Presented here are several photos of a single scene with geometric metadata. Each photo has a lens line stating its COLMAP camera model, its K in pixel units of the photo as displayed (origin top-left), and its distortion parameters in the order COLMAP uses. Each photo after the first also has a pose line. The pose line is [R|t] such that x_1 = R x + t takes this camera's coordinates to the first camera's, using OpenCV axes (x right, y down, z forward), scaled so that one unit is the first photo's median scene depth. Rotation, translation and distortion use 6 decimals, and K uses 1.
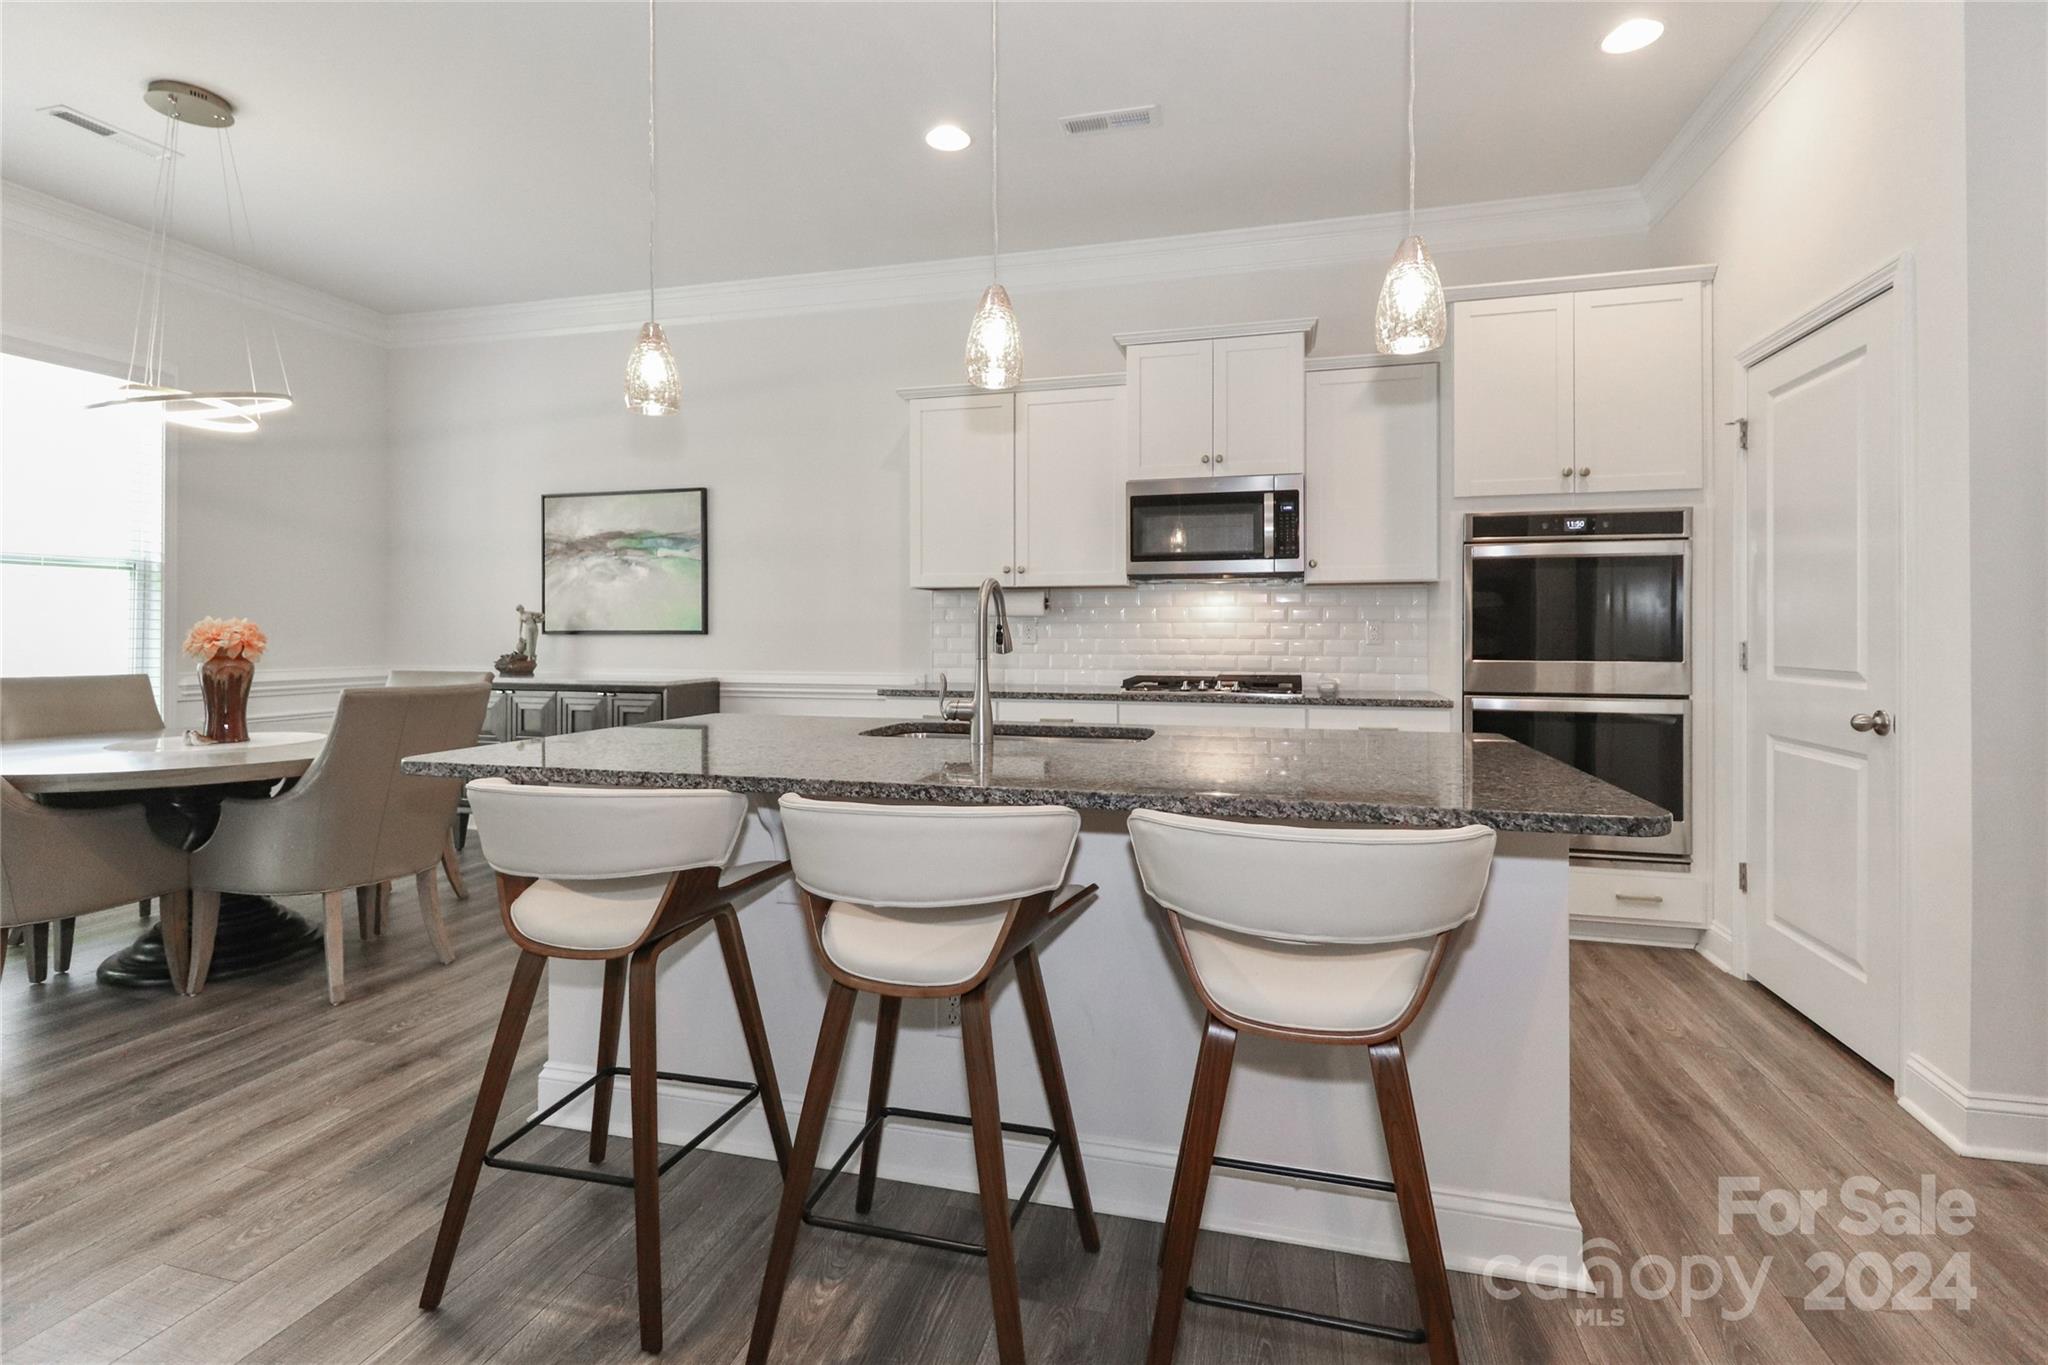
lens RADIAL K [[955.9, 0, 1019.6], [0, 955.9, 643.6], [0, 0, 1]] dist [0.006367, -0.011531]
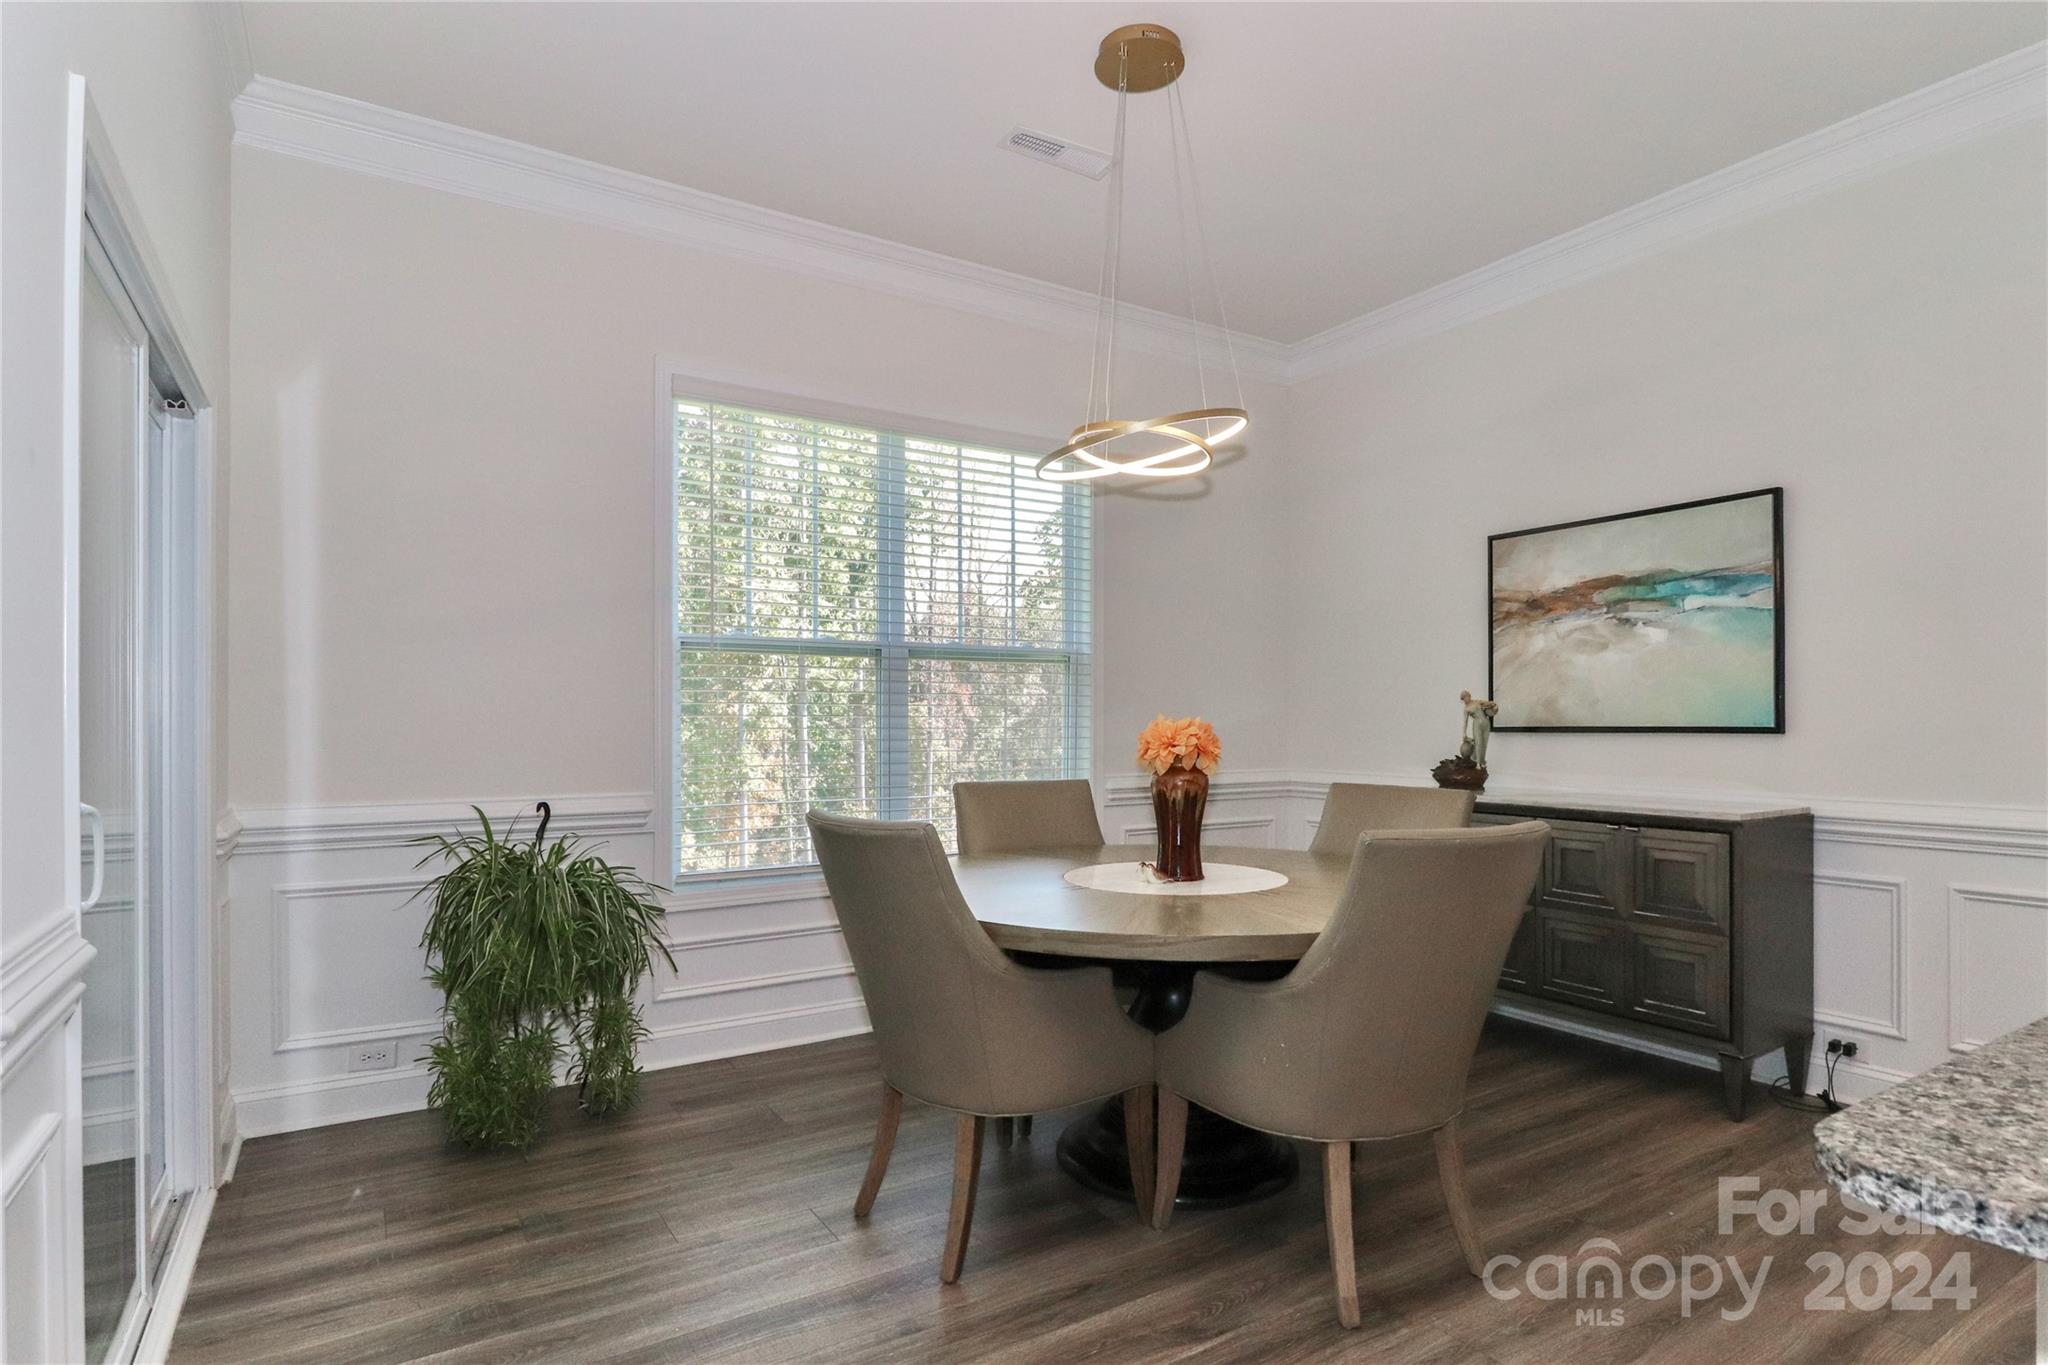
lens RADIAL K [[1044.2, 0, 1020.4], [0, 1044.2, 722.4], [0, 0, 1]] dist [-0.000808, -0.004973]
pose [[0.726785, -0.003723, -0.686855, -0.291984], [-0.001946, 0.999970, -0.007479, -0.012964], [0.686863, 0.006772, 0.726756, 0.253745]]
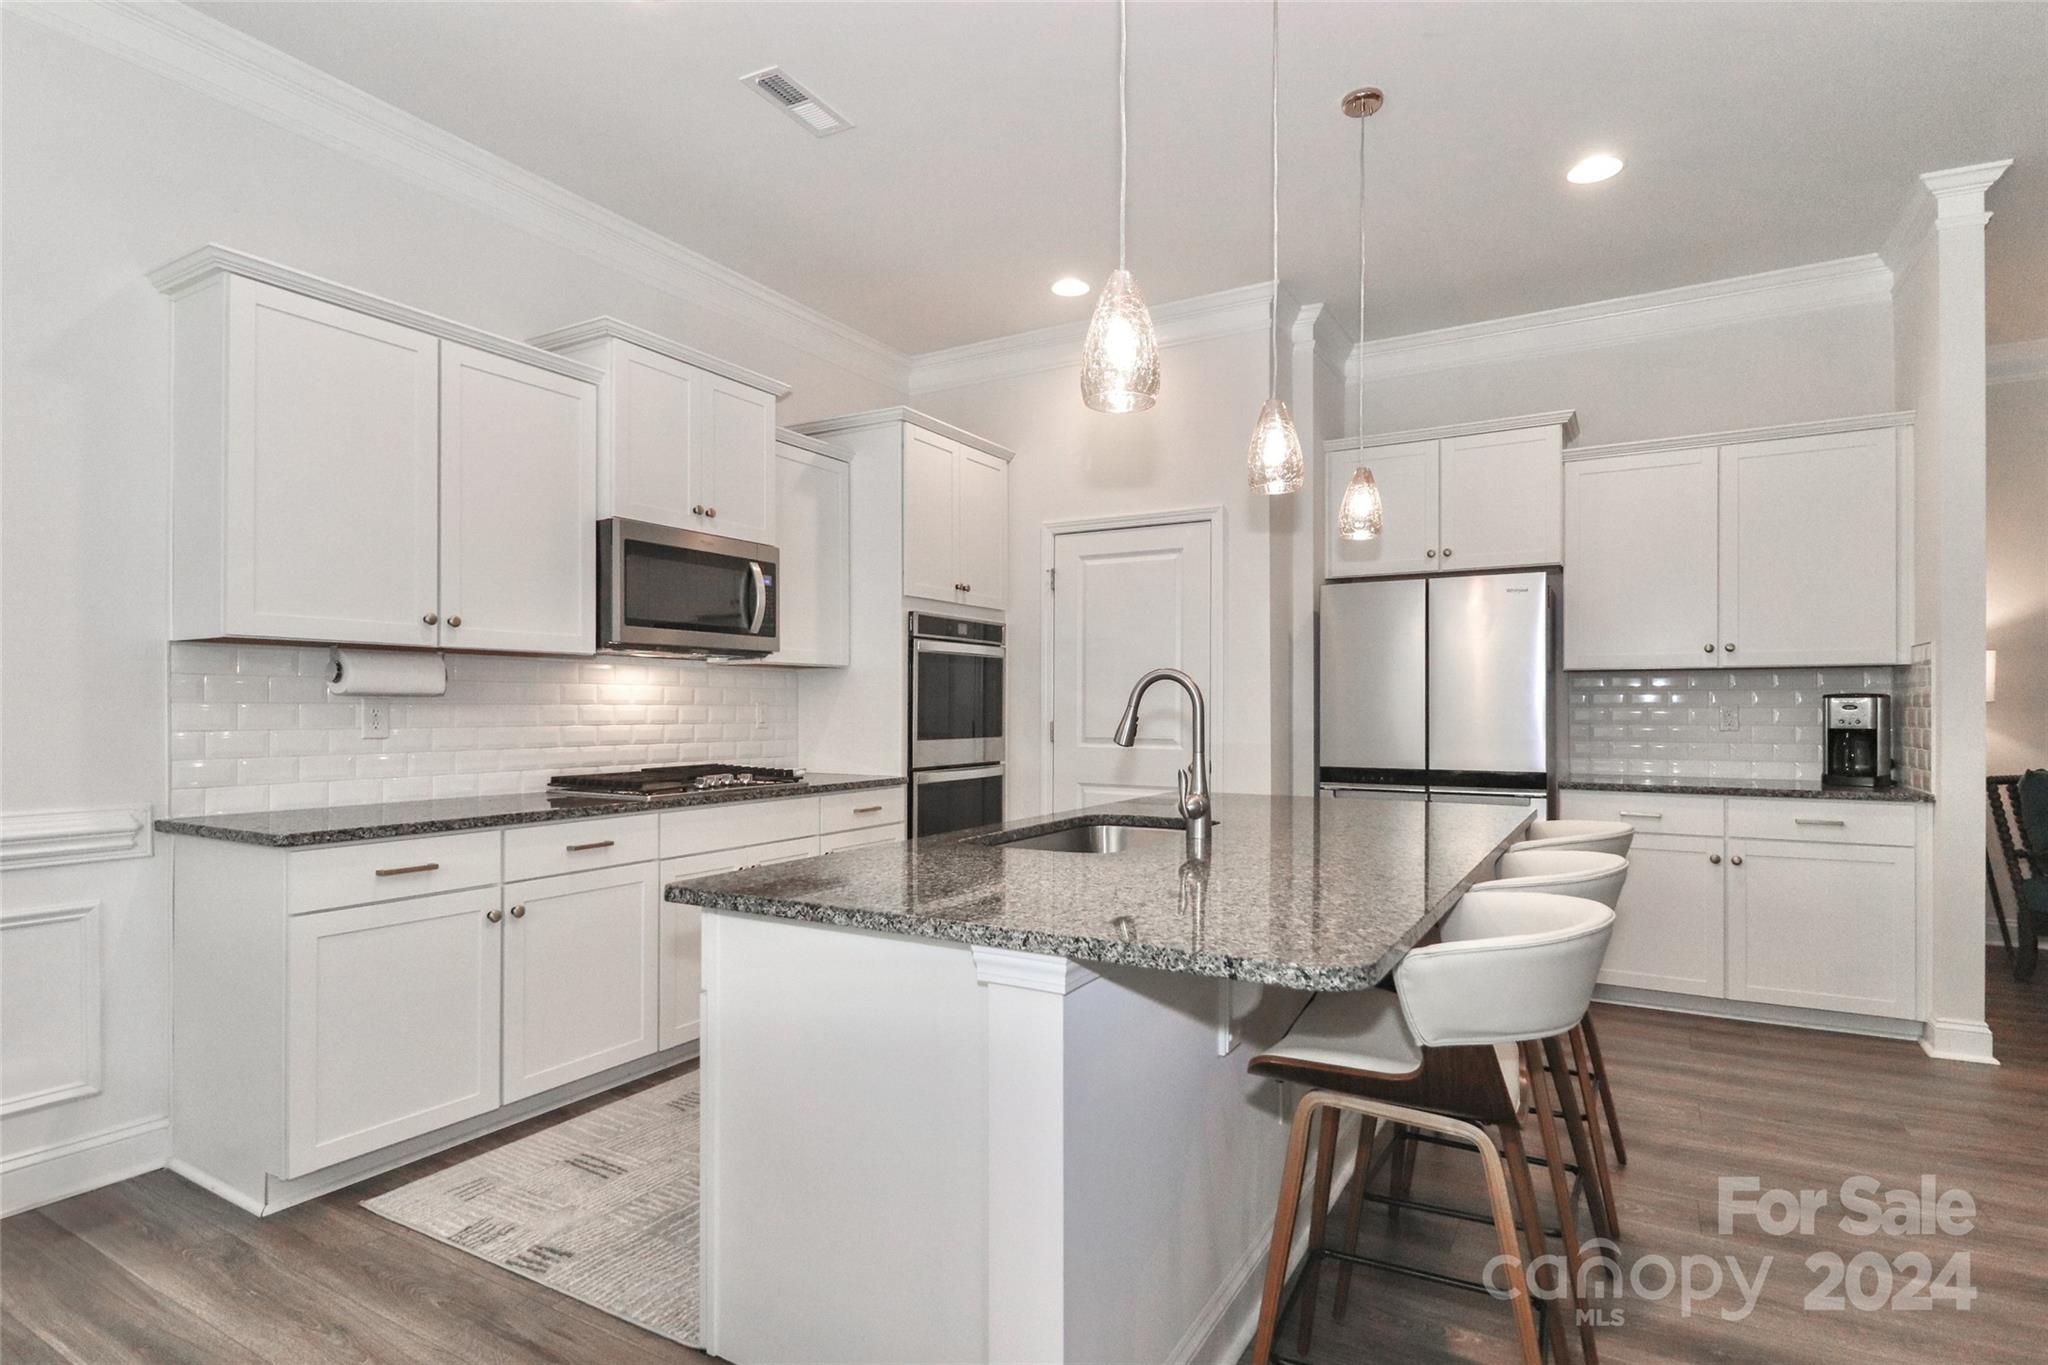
lens RADIAL K [[1044.2, 0, 1037.6], [0, 1044.2, 700.0], [0, 0, 1]] dist [-0.000808, -0.004973]
pose [[0.256724, 0.005498, 0.966469, -0.623958], [0.009565, 0.999920, -0.008229, -0.017207], [-0.966437, 0.011357, 0.256651, 0.492604]]
